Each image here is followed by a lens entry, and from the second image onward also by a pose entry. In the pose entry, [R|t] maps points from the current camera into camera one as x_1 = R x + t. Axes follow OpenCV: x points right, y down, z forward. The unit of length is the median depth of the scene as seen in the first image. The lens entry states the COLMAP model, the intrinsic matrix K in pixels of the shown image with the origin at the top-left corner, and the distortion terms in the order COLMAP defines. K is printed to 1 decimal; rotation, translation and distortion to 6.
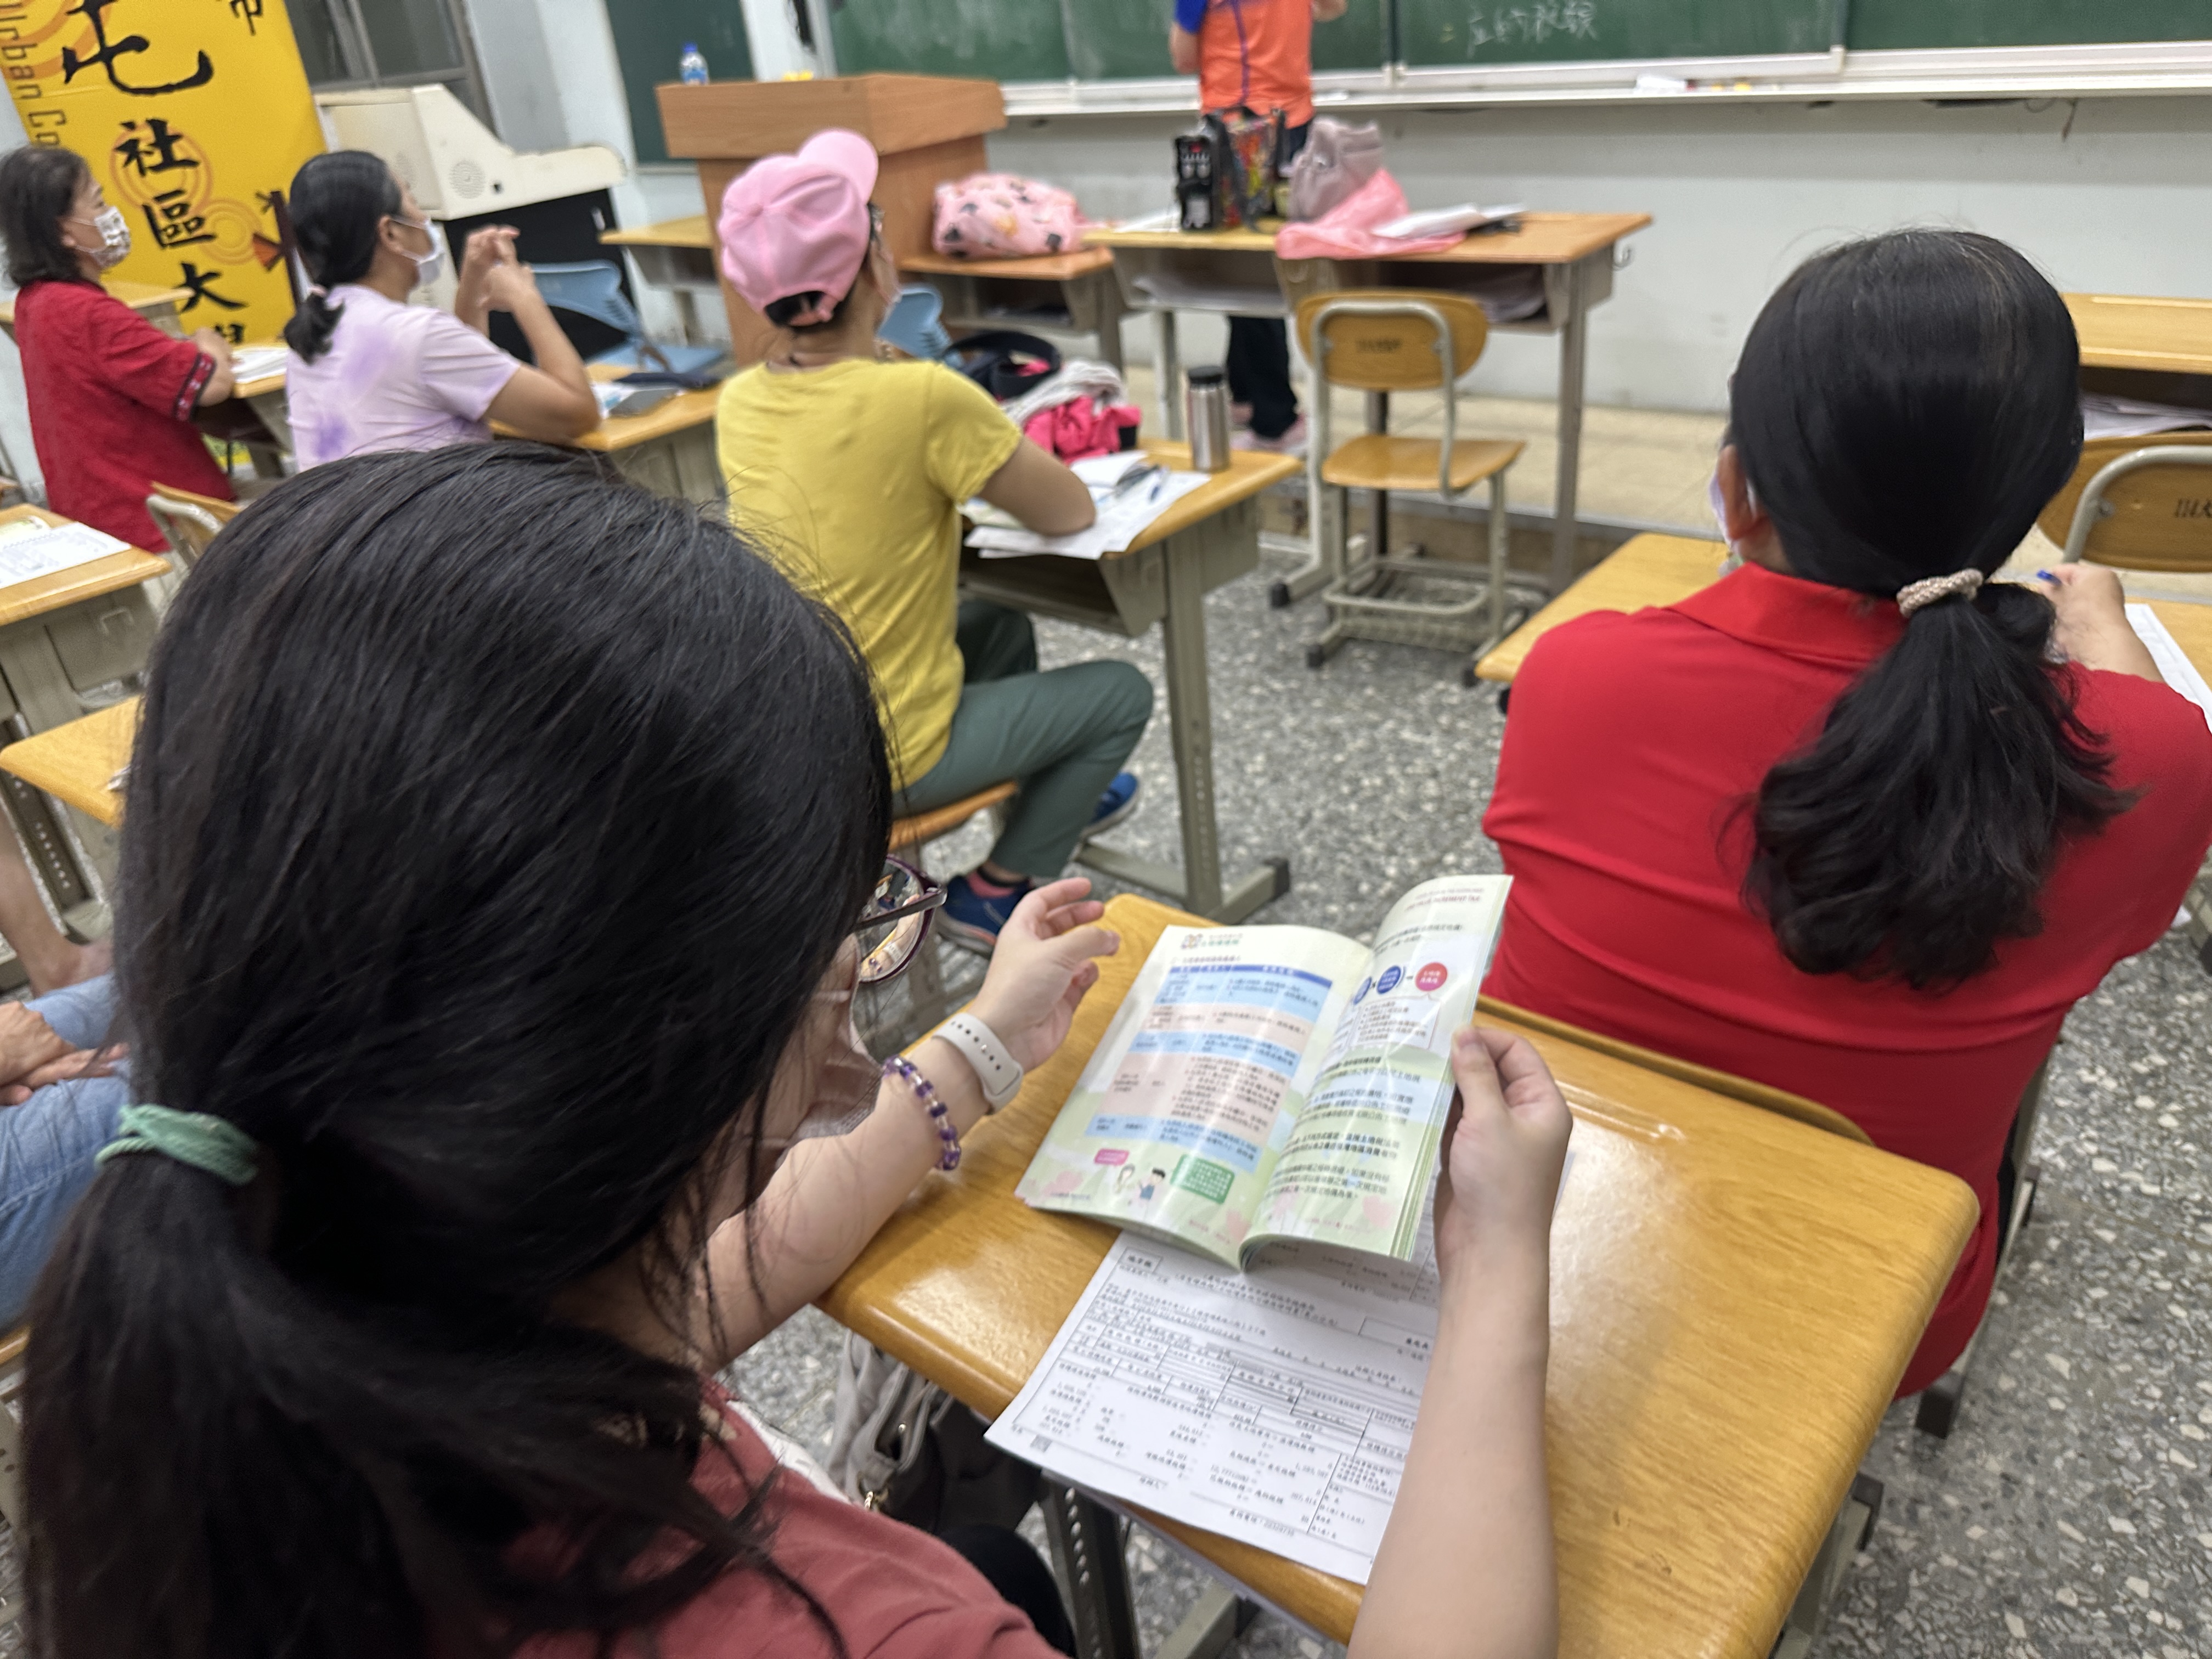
lens RADIAL K [[1553.9, 0, 1106.0], [0, 1553.9, 829.5], [0, 0, 1]] dist [-0.003584, -0.005747]
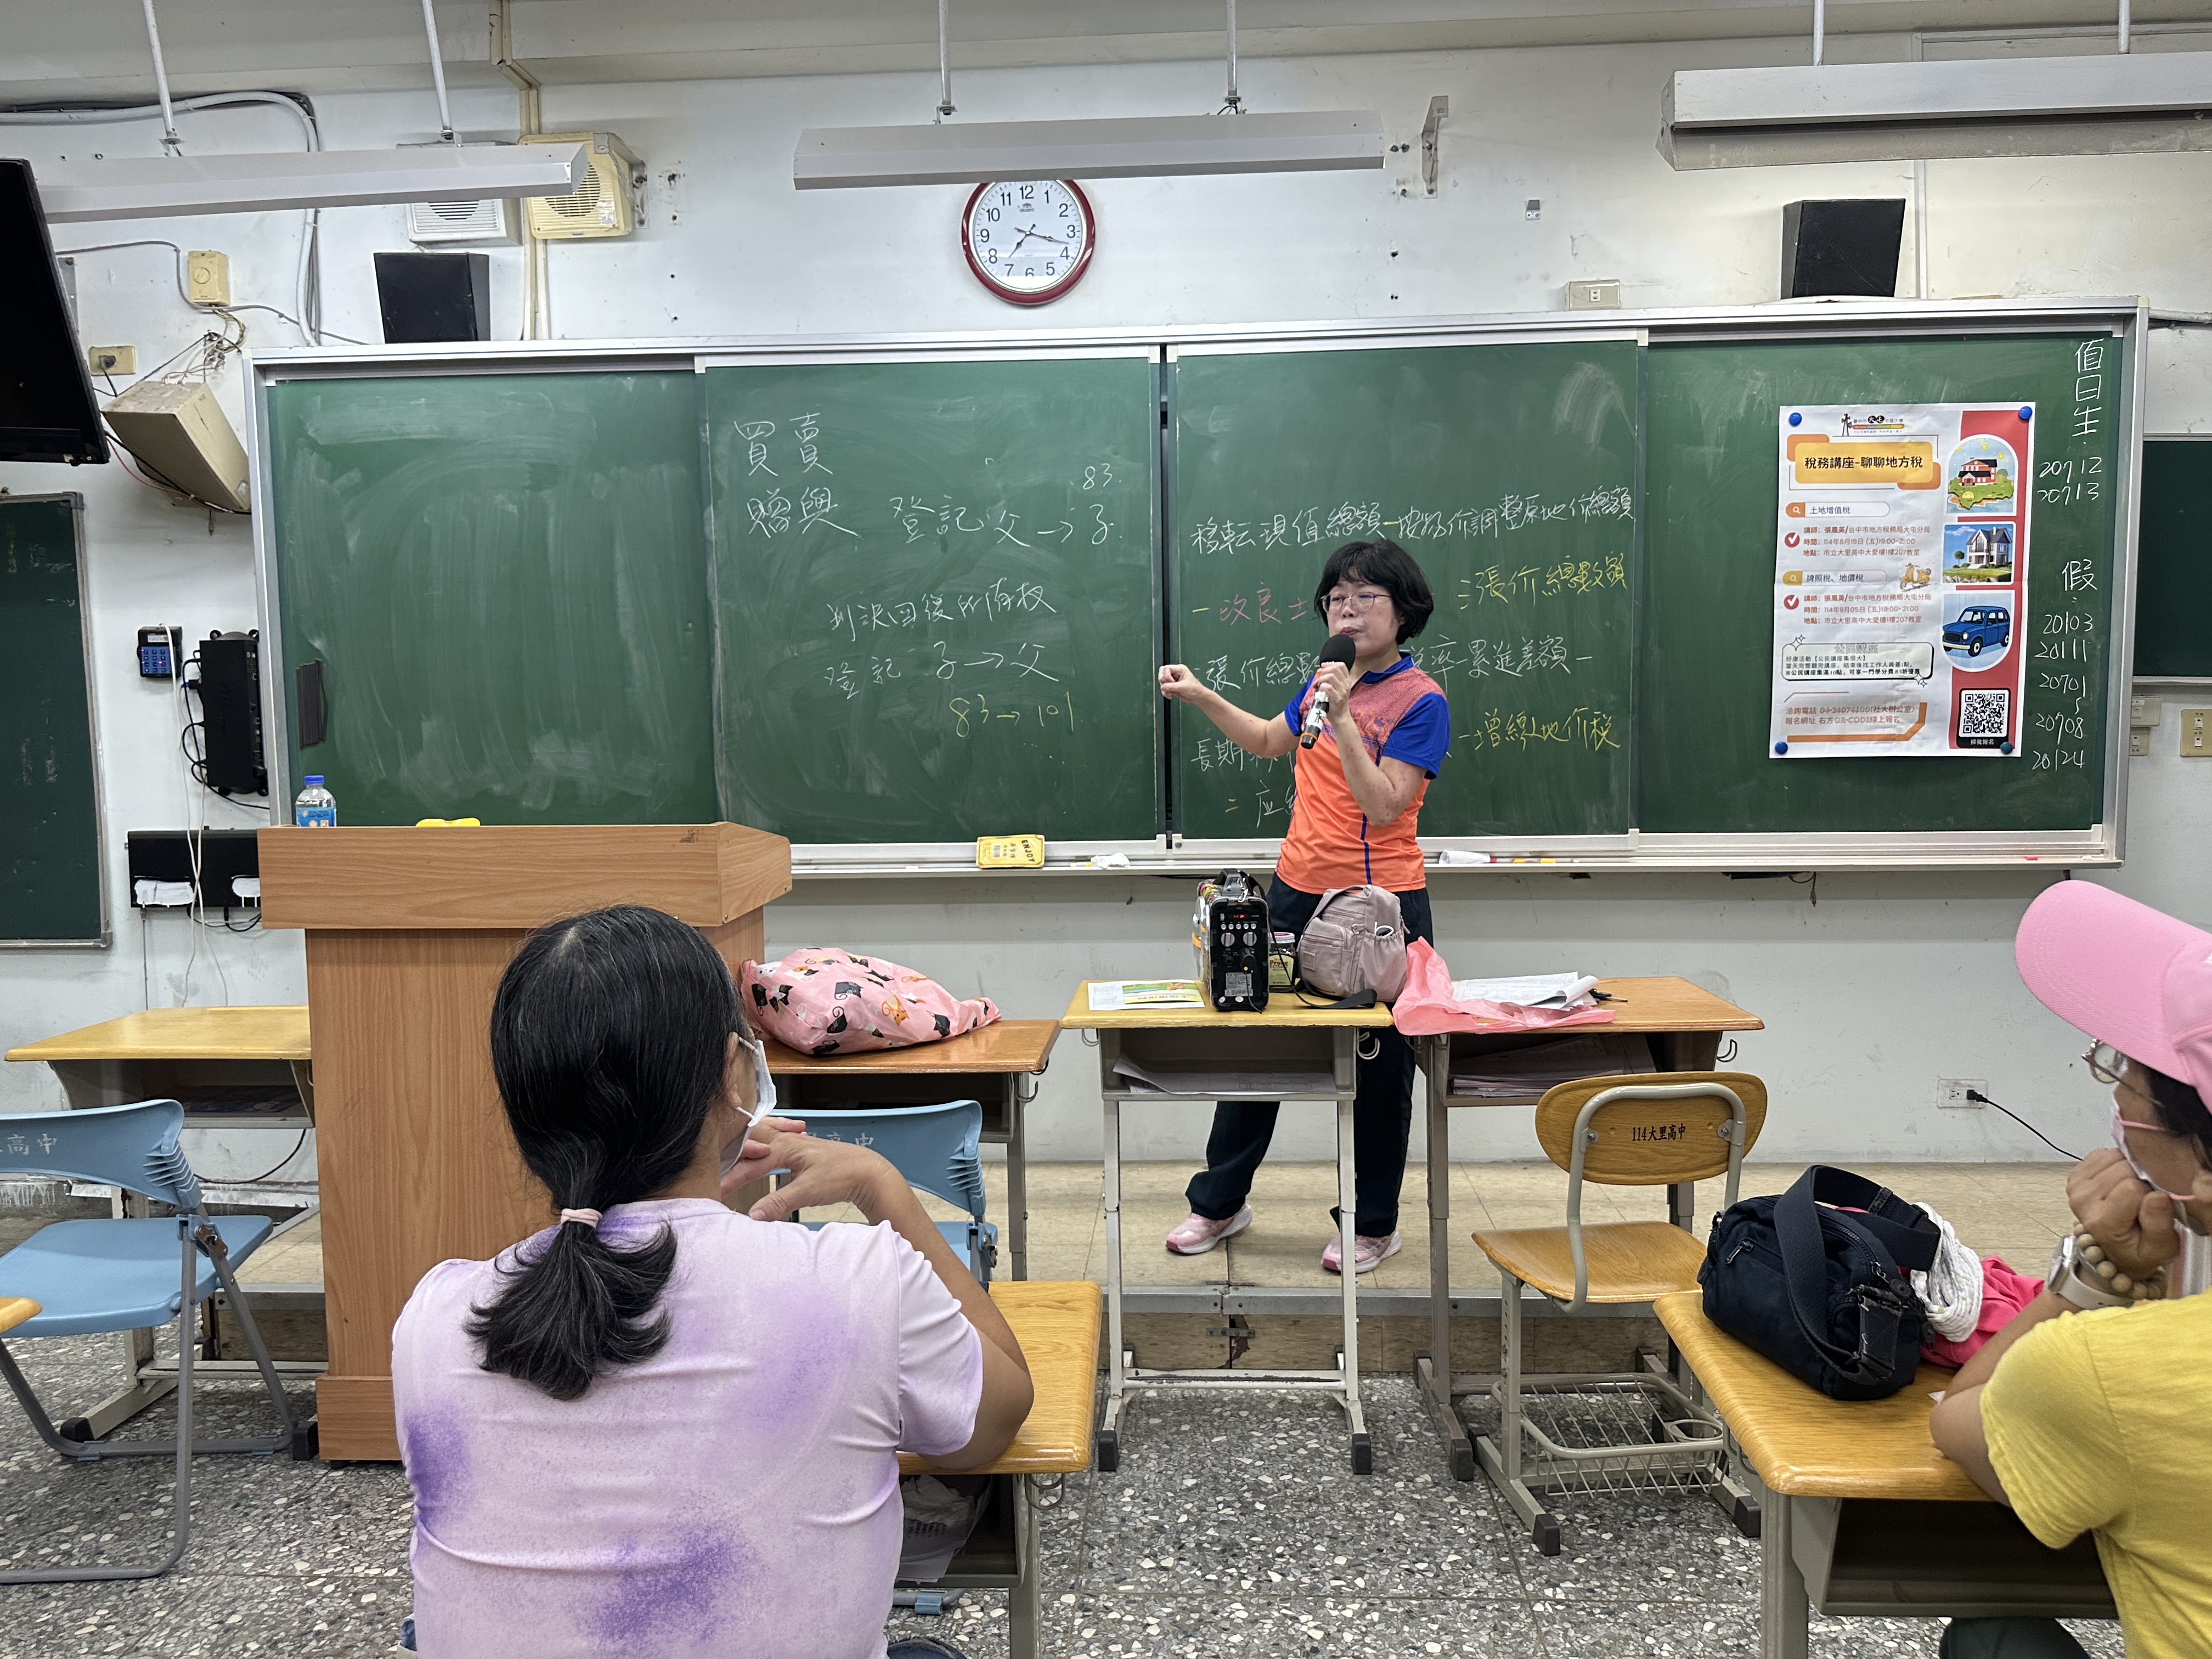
lens RADIAL K [[1553.9, 0, 1106.0], [0, 1553.9, 829.5], [0, 0, 1]] dist [-0.003584, -0.005747]
pose [[0.825280, 0.030694, 0.563888, -0.446848], [0.226244, 0.896916, -0.379942, -0.170895], [-0.517422, 0.441135, 0.733263, 0.385609]]
